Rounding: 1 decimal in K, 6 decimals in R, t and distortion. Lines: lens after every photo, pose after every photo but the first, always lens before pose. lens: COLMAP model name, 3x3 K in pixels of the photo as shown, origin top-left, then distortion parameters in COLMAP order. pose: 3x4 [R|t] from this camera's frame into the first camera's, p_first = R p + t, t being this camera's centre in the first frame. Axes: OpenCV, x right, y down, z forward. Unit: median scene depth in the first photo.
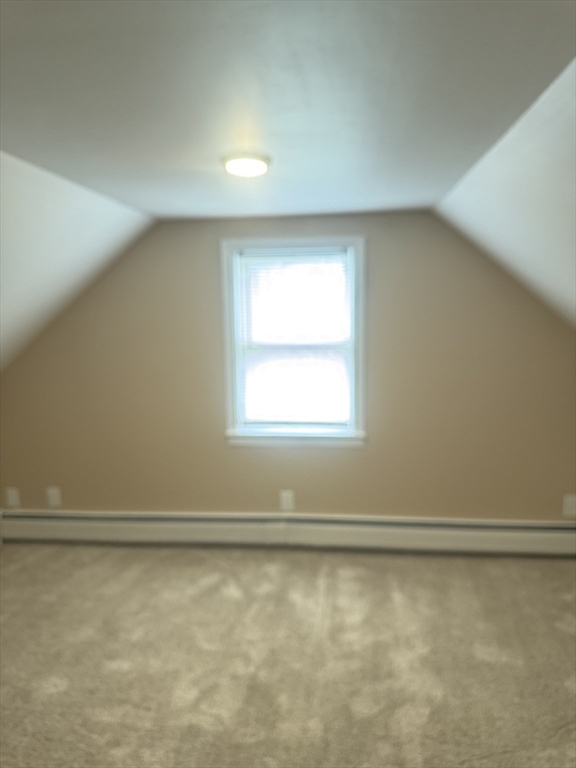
lens RADIAL K [[543.7, 0, 288.0], [0, 543.7, 384.0], [0, 0, 1]] dist [0.084063, -0.084362]
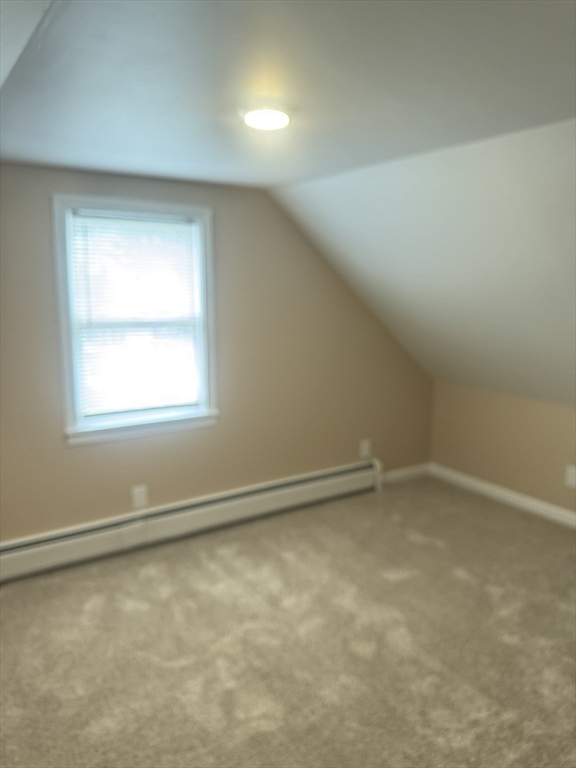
lens RADIAL K [[539.9, 0, 286.1], [0, 539.9, 387.0], [0, 0, 1]] dist [0.003144, -0.001946]
pose [[0.785523, -0.091348, 0.612054, -0.412765], [0.070140, 0.995814, 0.058605, -0.001460], [-0.614845, -0.003106, 0.788642, 0.180096]]
